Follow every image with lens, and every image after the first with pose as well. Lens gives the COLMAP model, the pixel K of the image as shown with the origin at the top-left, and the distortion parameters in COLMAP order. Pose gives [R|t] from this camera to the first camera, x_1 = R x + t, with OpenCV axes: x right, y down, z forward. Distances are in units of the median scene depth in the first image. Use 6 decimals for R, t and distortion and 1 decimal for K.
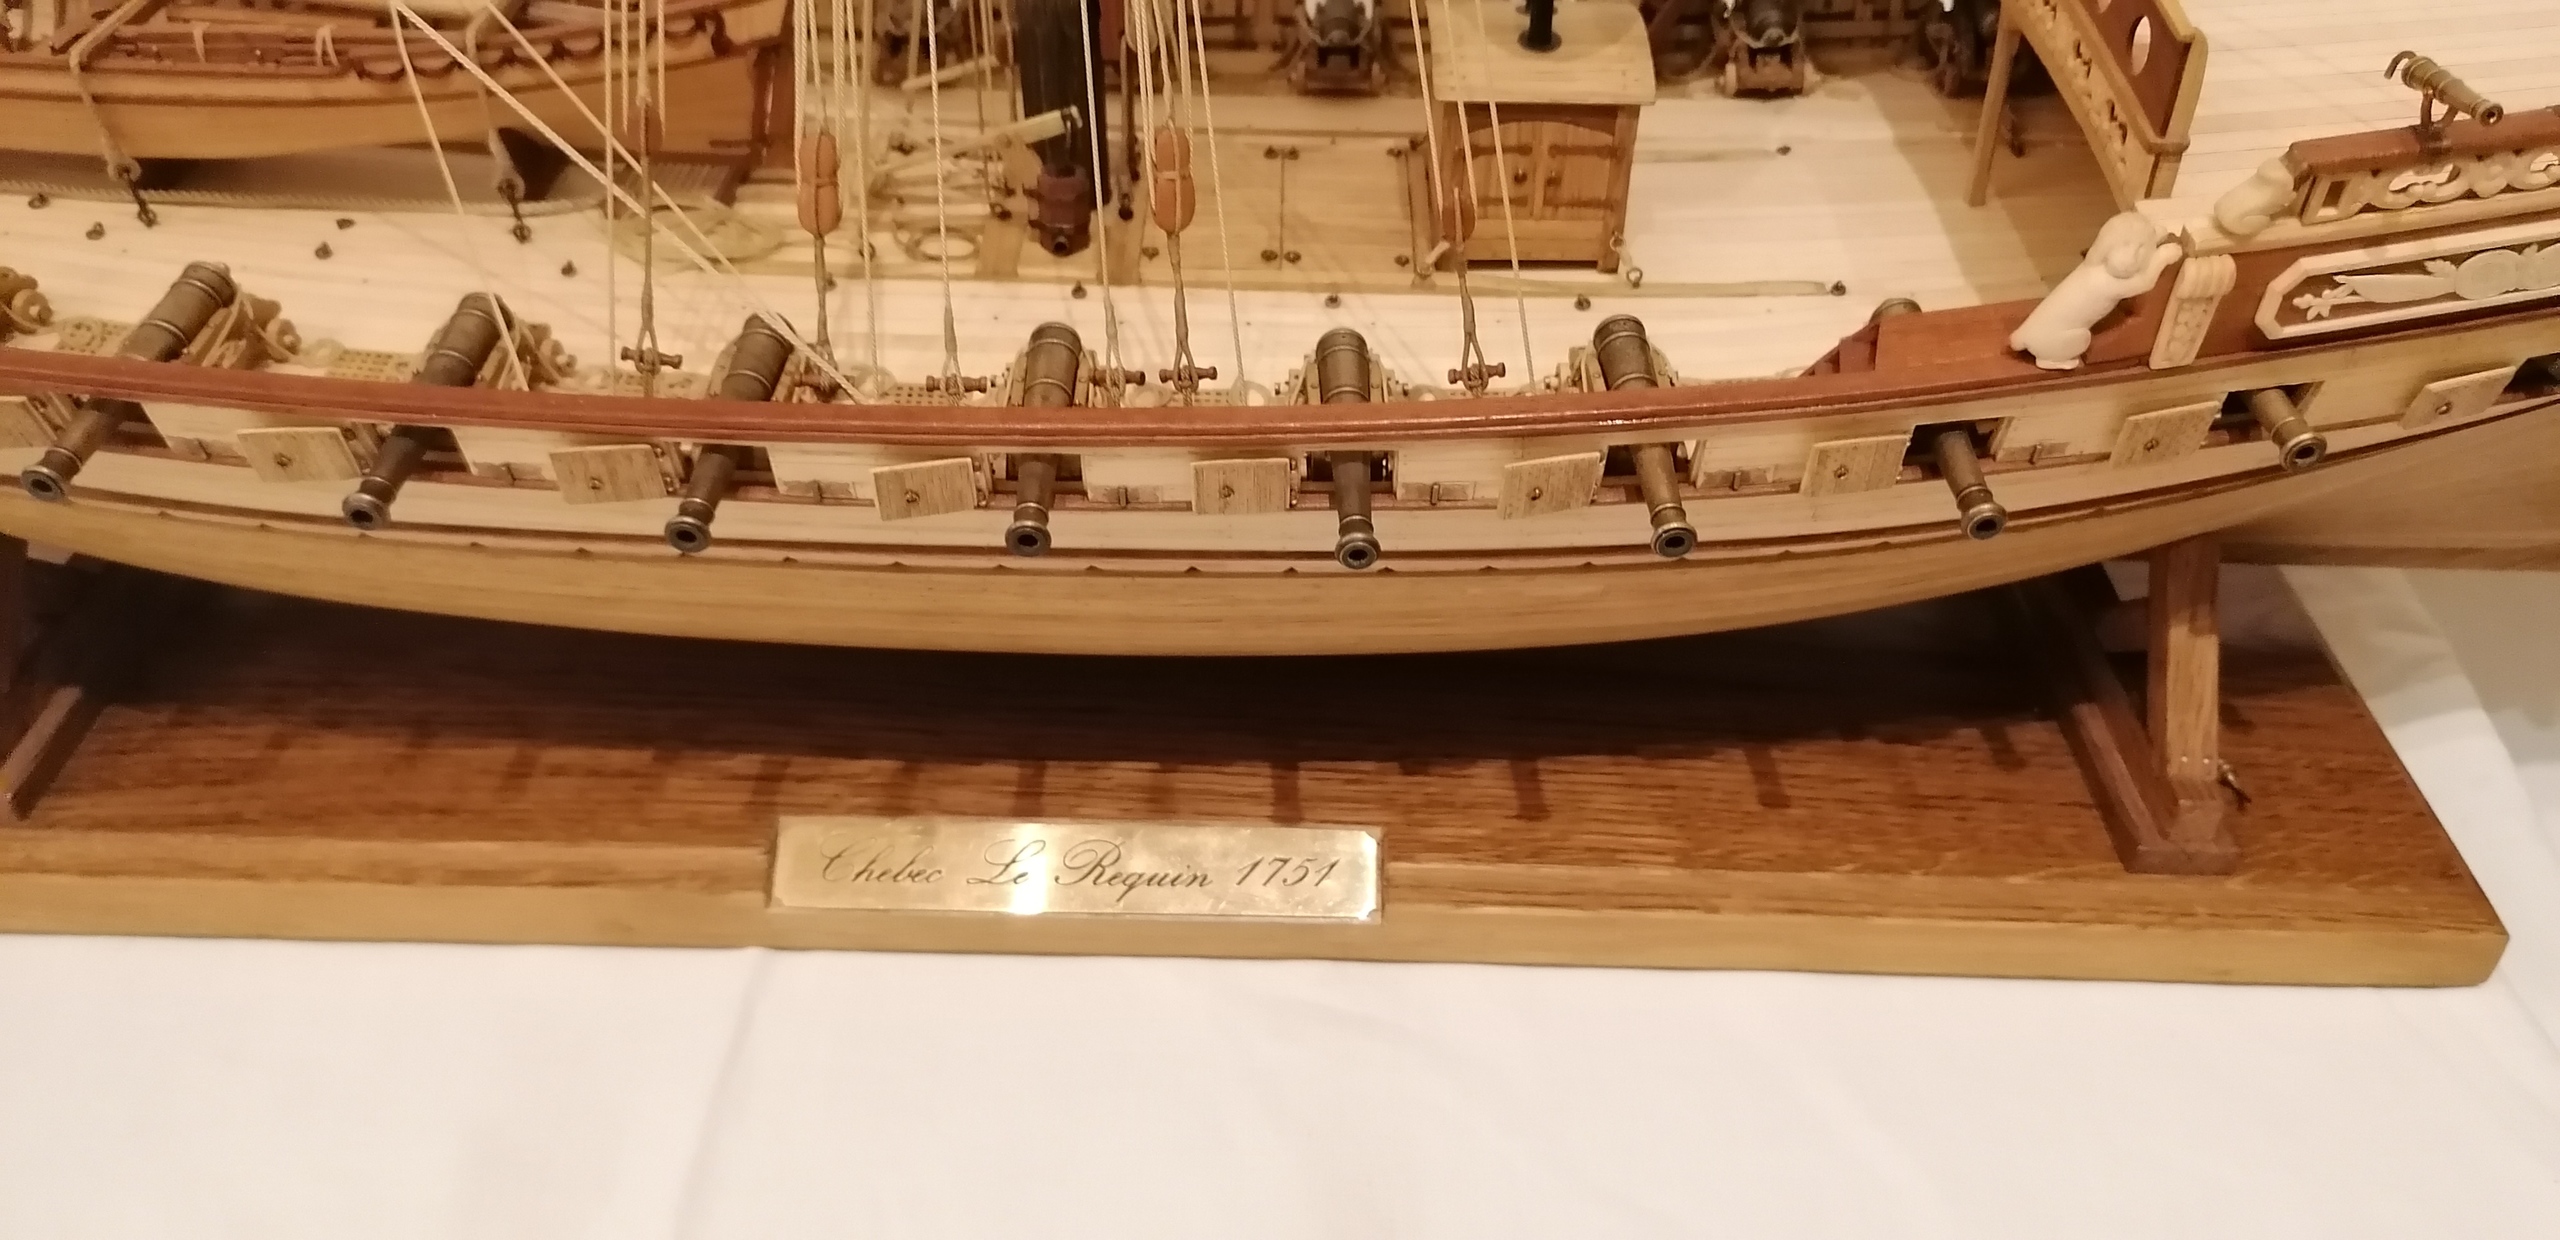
lens RADIAL K [[1970.0, 0, 1269.1], [0, 1970.0, 616.6], [0, 0, 1]] dist [0.065301, -0.136739]
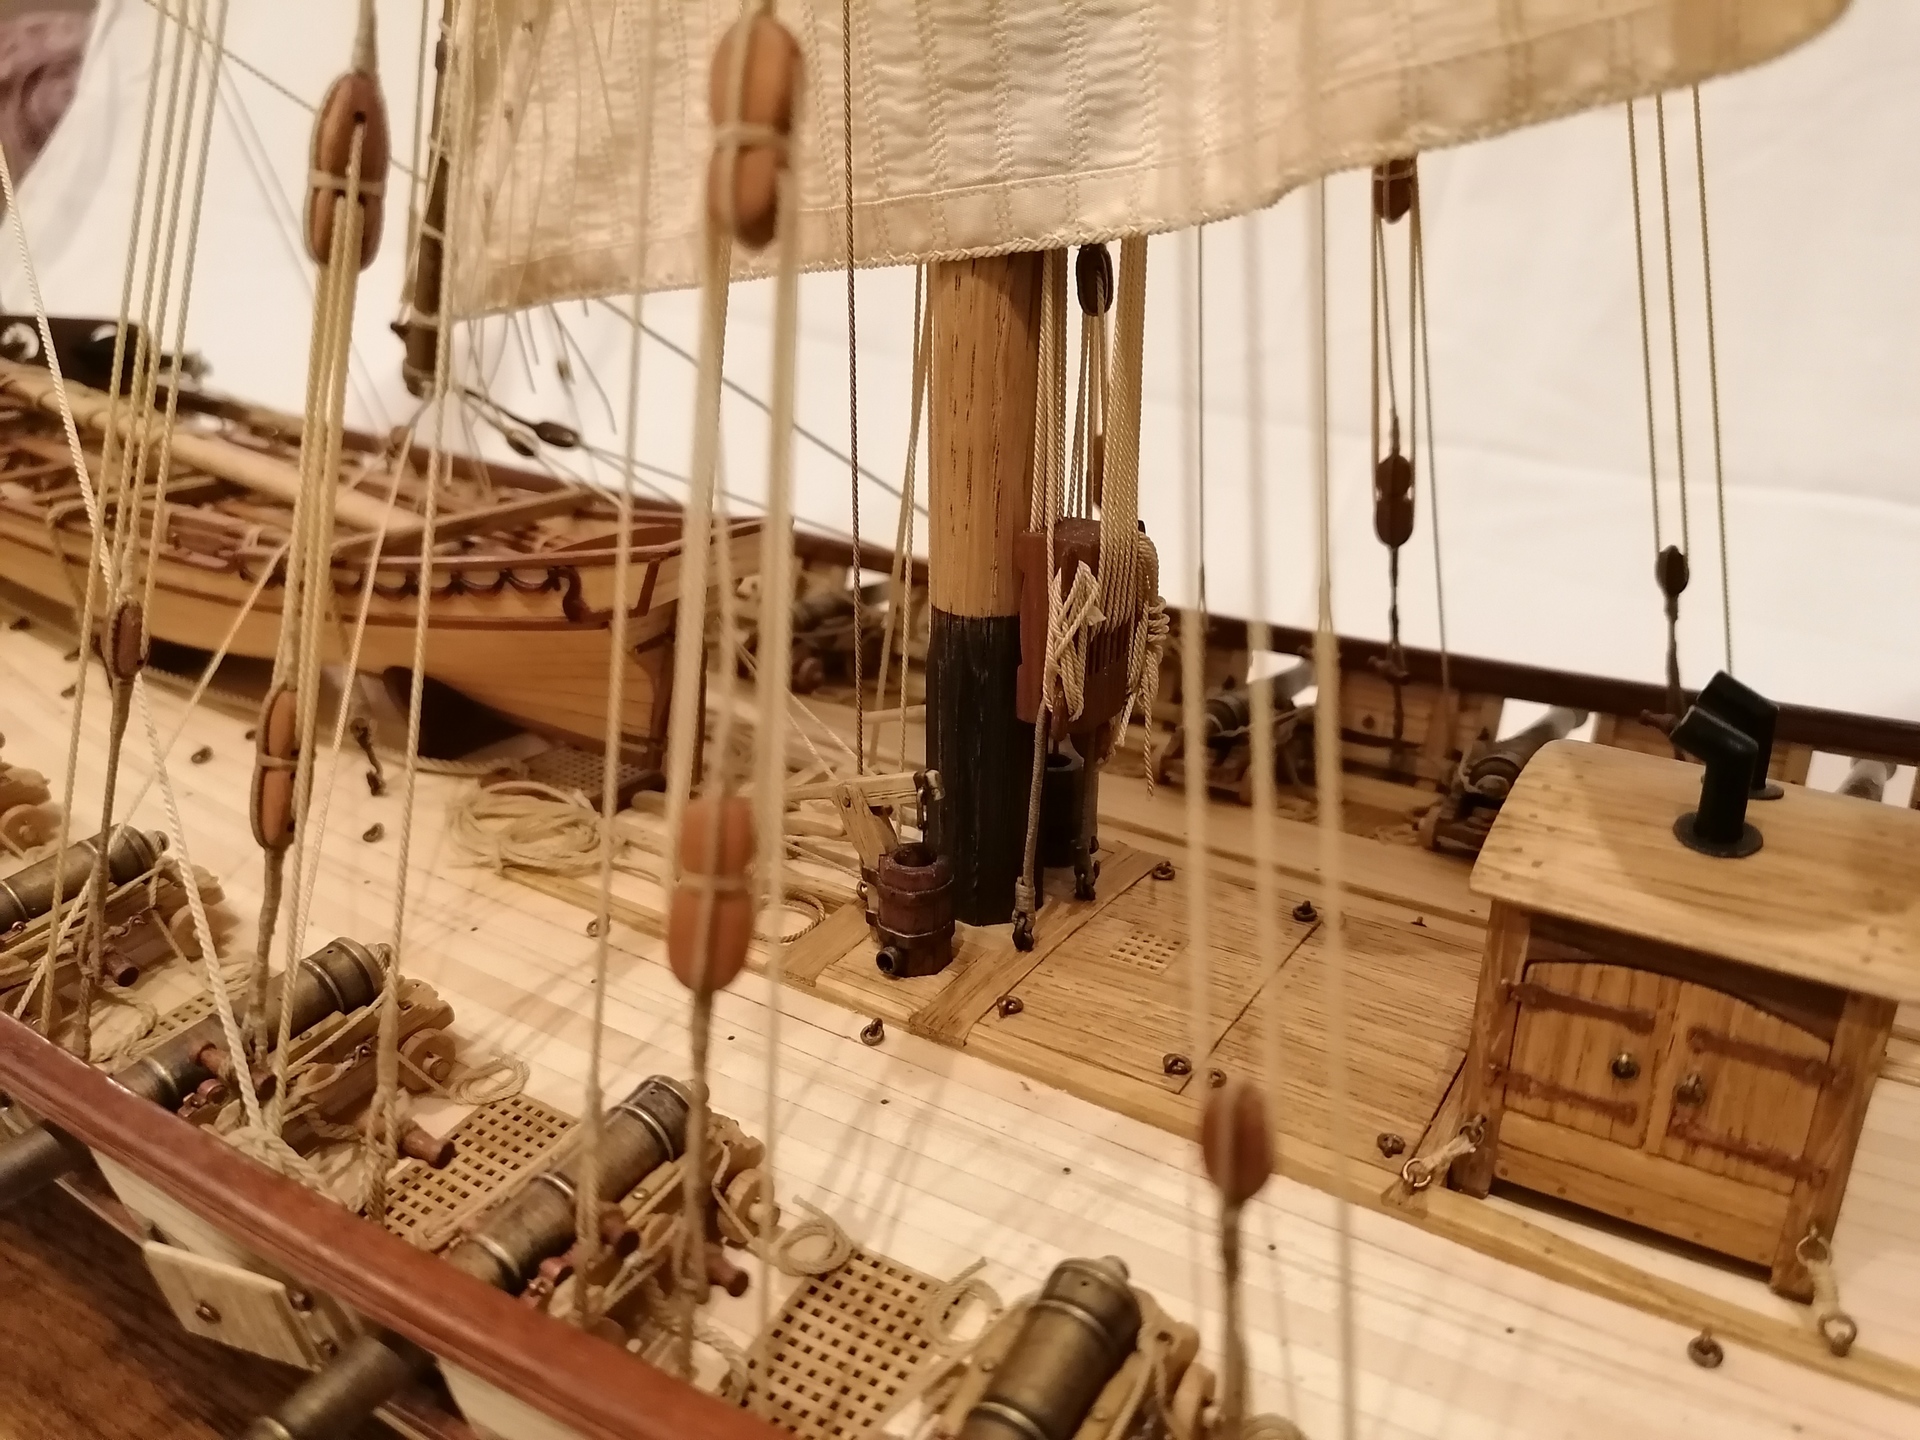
lens RADIAL K [[1500.5, 0, 959.2], [0, 1500.5, 708.0], [0, 0, 1]] dist [0.071770, -0.117532]
pose [[0.857112, 0.184033, -0.481134, 0.150622], [-0.324802, 0.918019, -0.227475, -0.159125], [0.399828, 0.351245, 0.846620, 0.544847]]
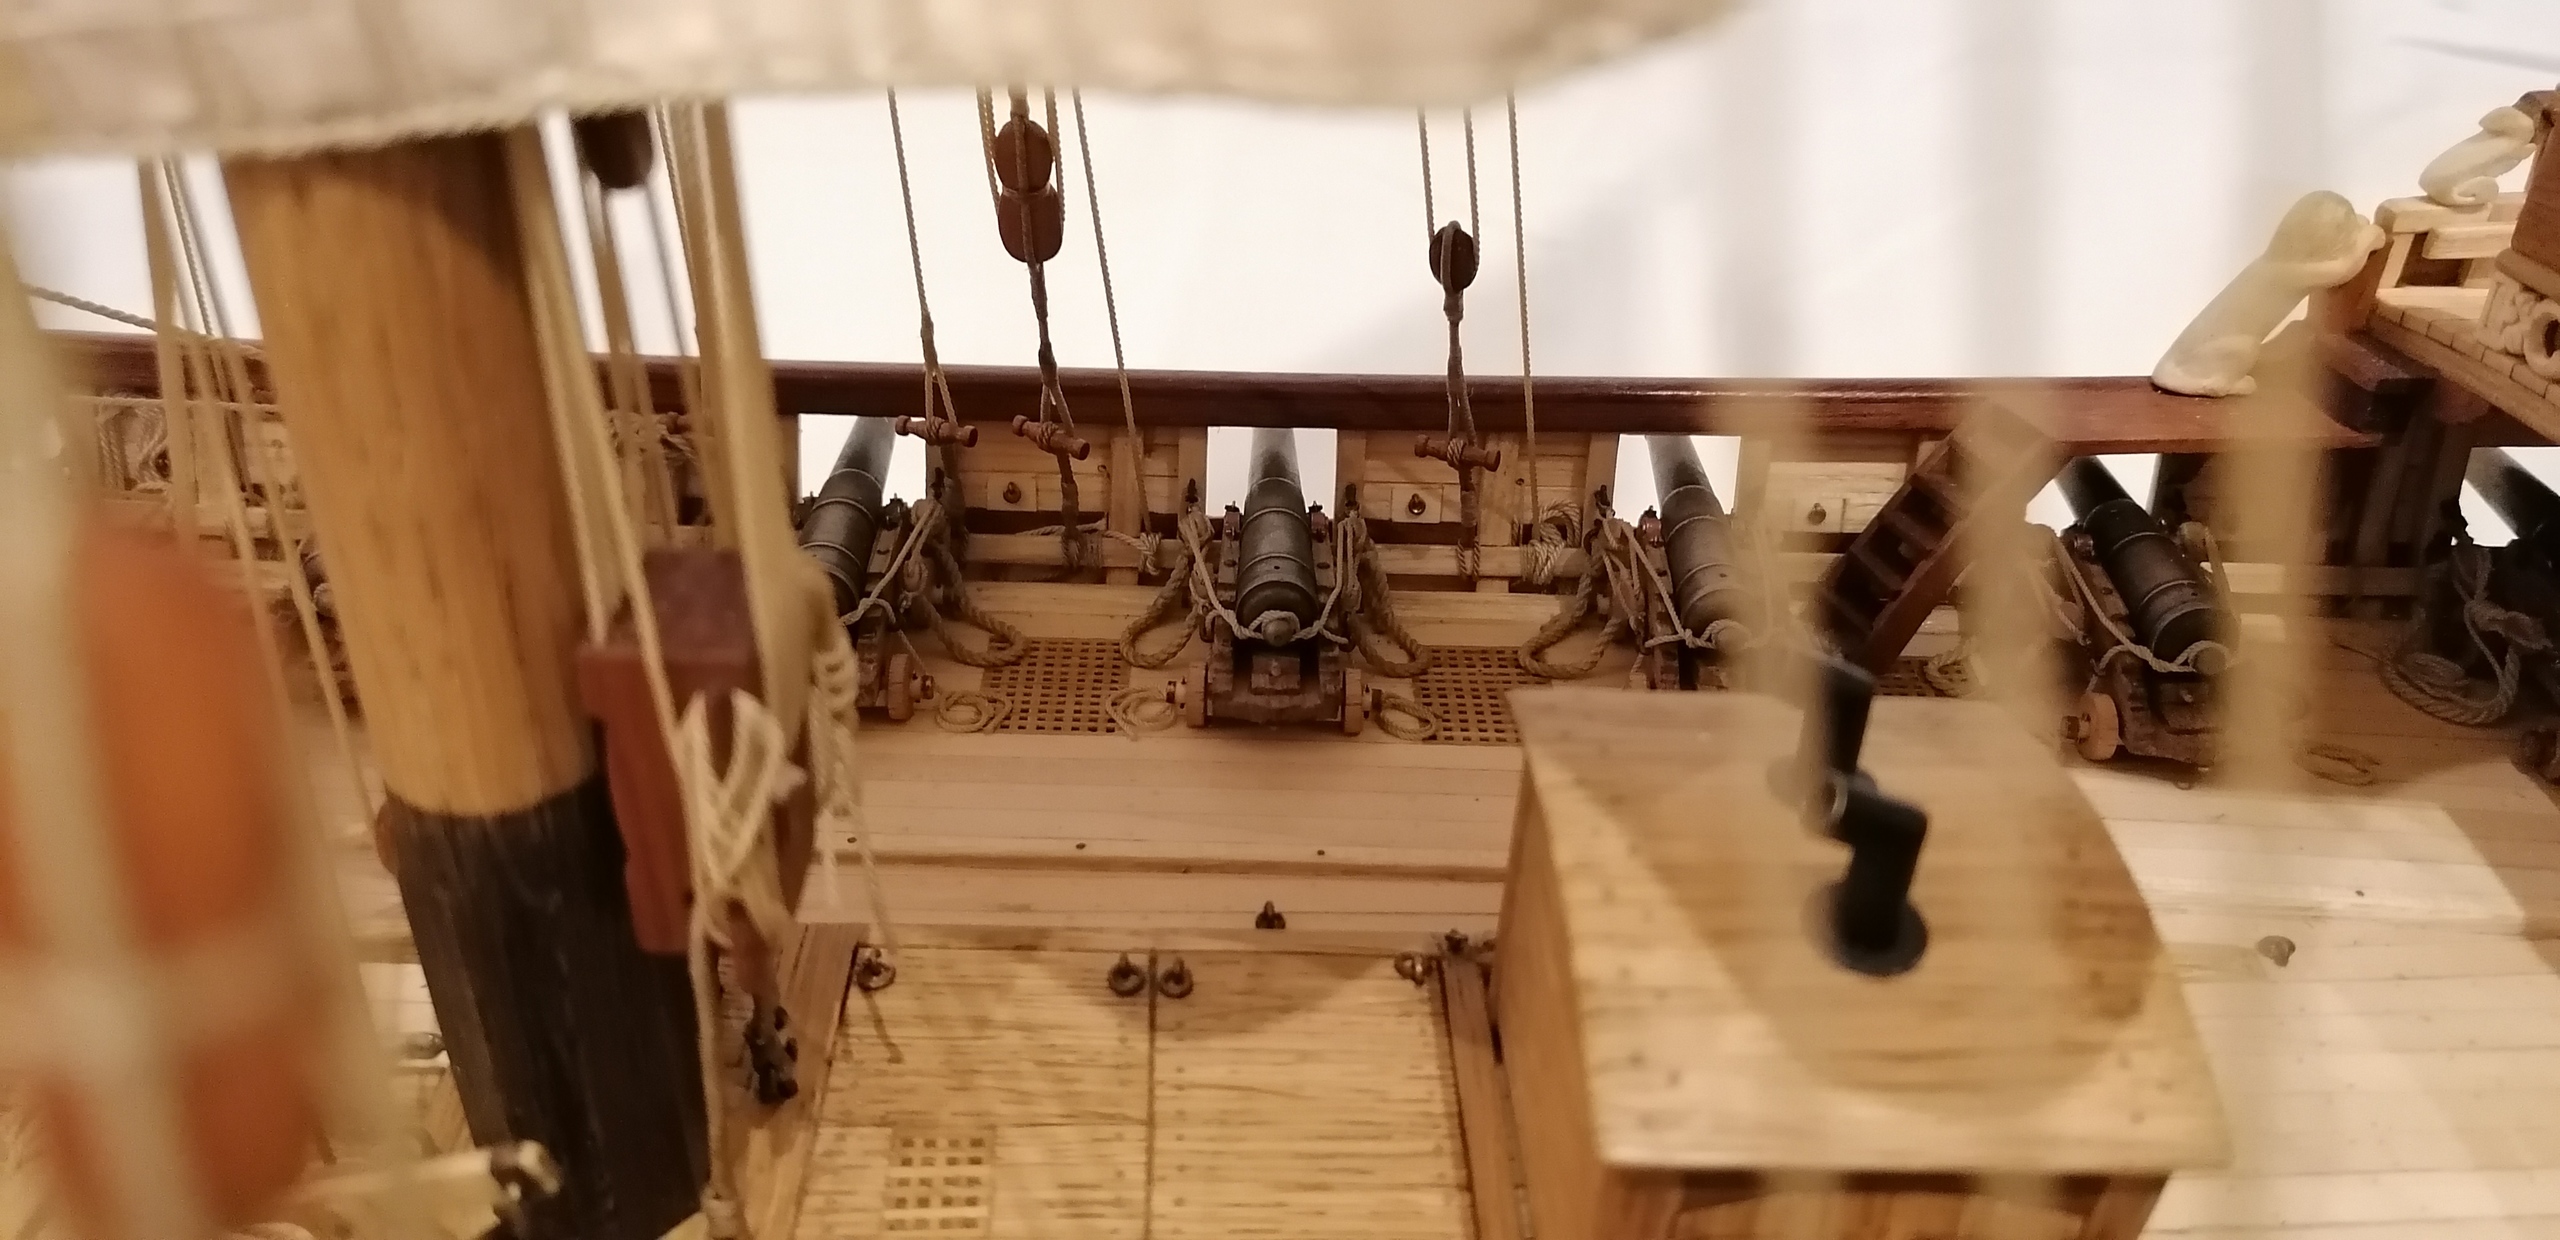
lens RADIAL K [[1970.0, 0, 1269.1], [0, 1970.0, 616.6], [0, 0, 1]] dist [0.065301, -0.136739]
pose [[0.997885, 0.005477, 0.064776, 0.003330], [-0.002900, 0.999203, -0.039819, -0.329611], [-0.064942, 0.039547, 0.997105, 0.635539]]
